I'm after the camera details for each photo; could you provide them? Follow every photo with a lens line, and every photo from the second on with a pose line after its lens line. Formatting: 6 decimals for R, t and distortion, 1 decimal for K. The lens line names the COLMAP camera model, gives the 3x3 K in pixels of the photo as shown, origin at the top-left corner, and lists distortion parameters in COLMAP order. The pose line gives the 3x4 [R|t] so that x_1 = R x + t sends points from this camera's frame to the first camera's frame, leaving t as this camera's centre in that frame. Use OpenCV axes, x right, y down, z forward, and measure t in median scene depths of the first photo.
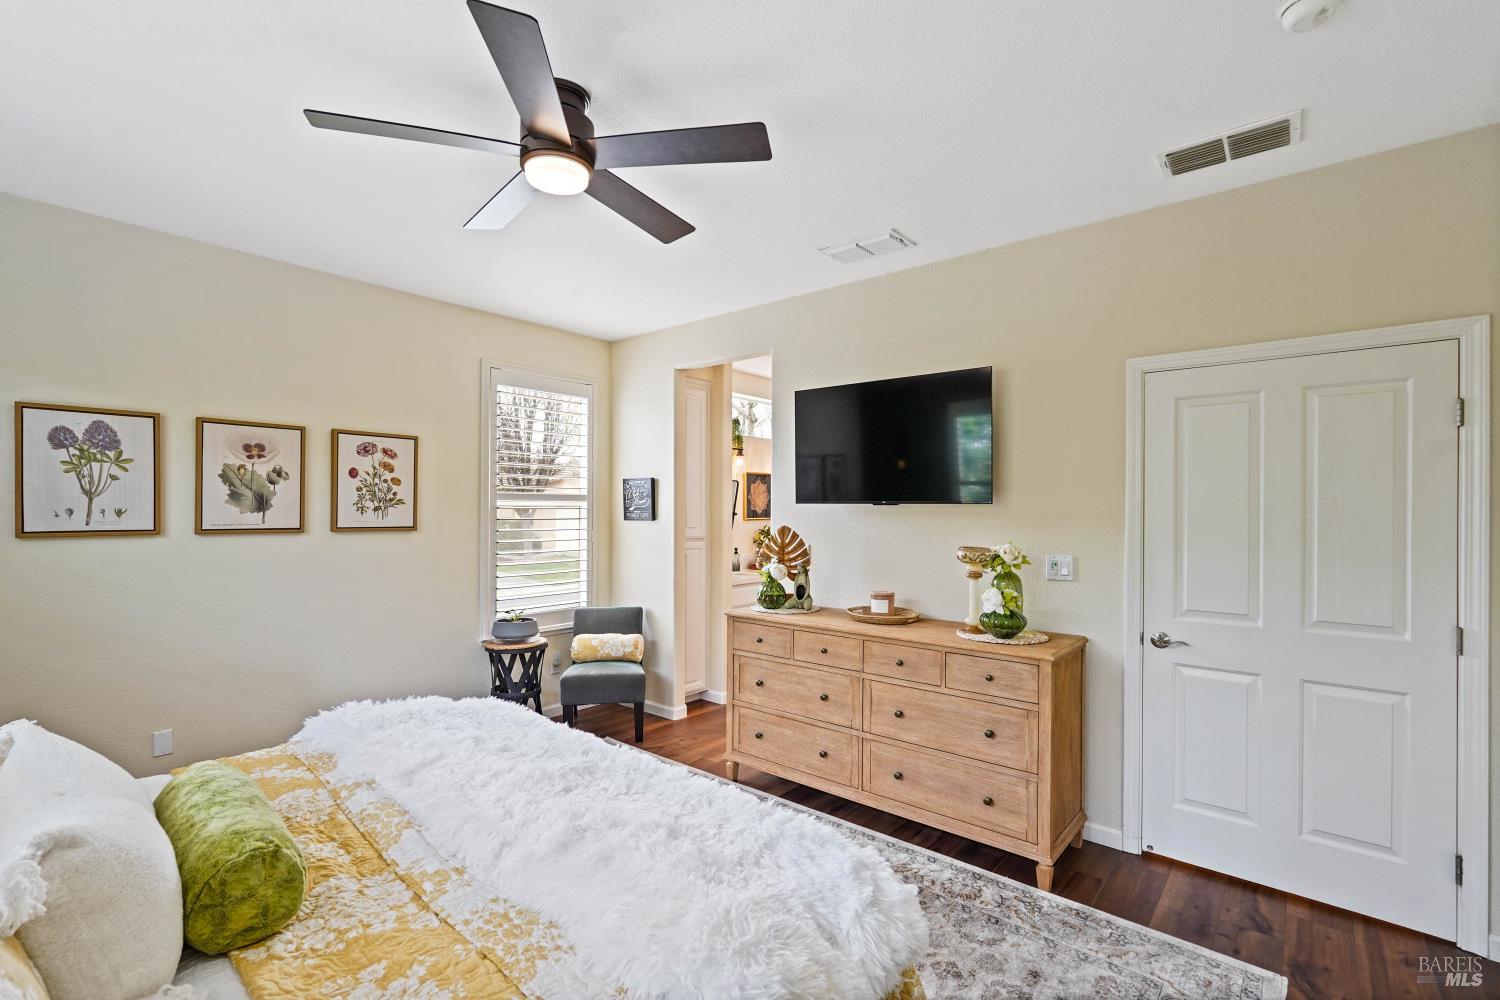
lens RADIAL K [[674.2, 0, 747.0], [0, 674.2, 506.3], [0, 0, 1]] dist [-0.003022, 0.000017]
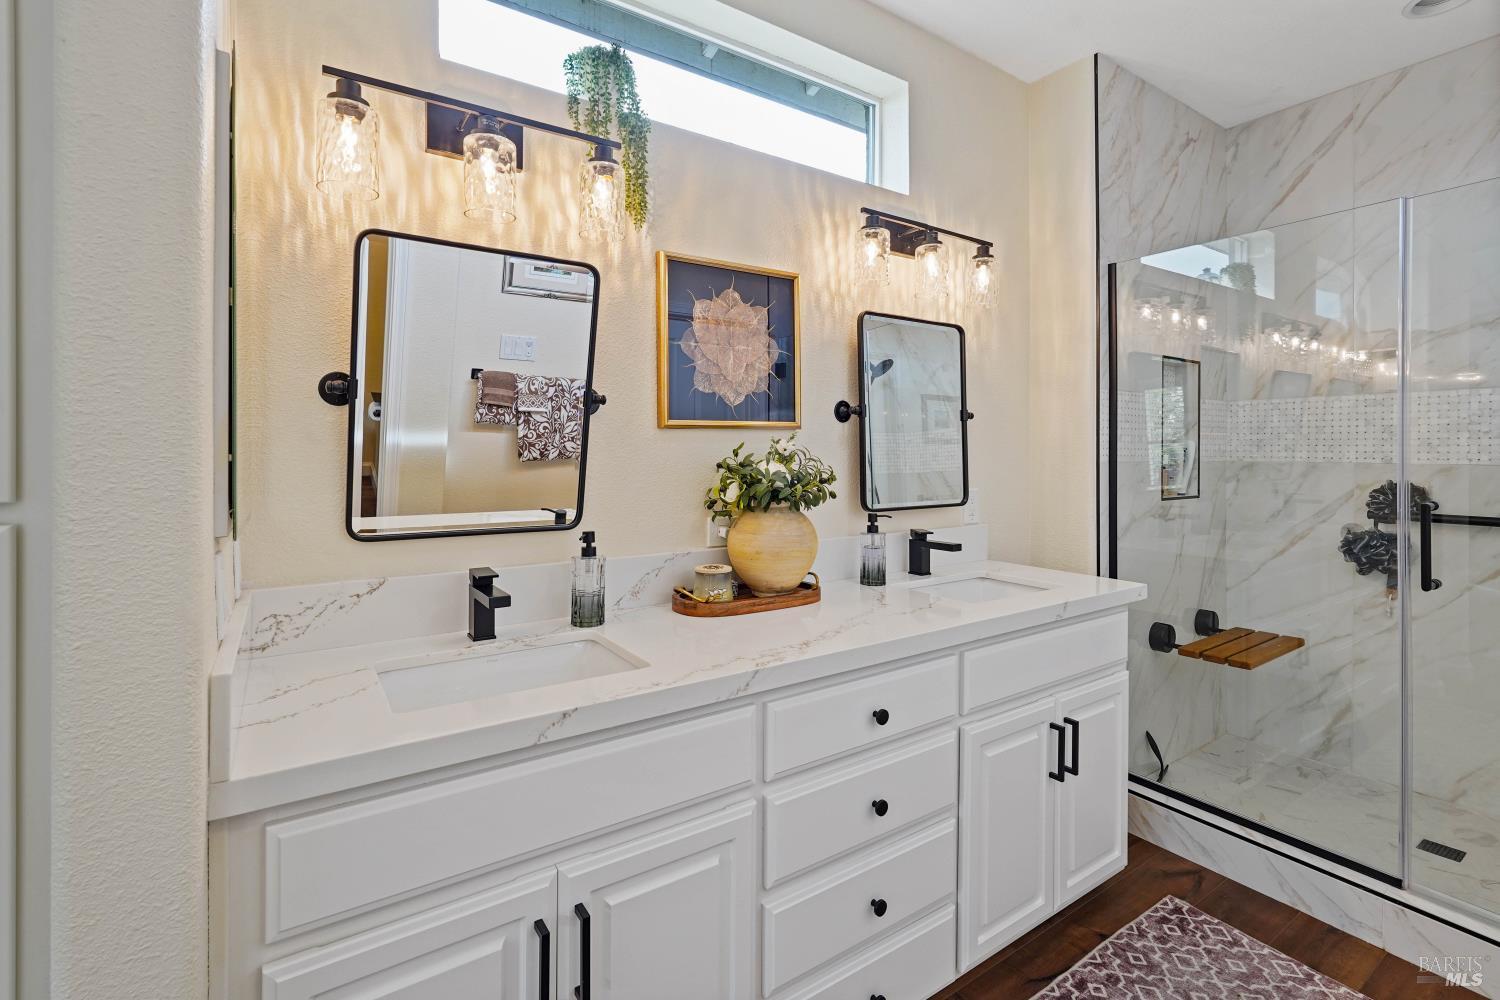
lens RADIAL K [[674.2, 0, 777.5], [0, 674.2, 445.5], [0, 0, 1]] dist [-0.003022, 0.000017]
pose [[0.960952, -0.001654, -0.276712, 0.116273], [0.002150, 0.999997, 0.001491, 0.027411], [0.276708, -0.002028, 0.960952, 0.743259]]
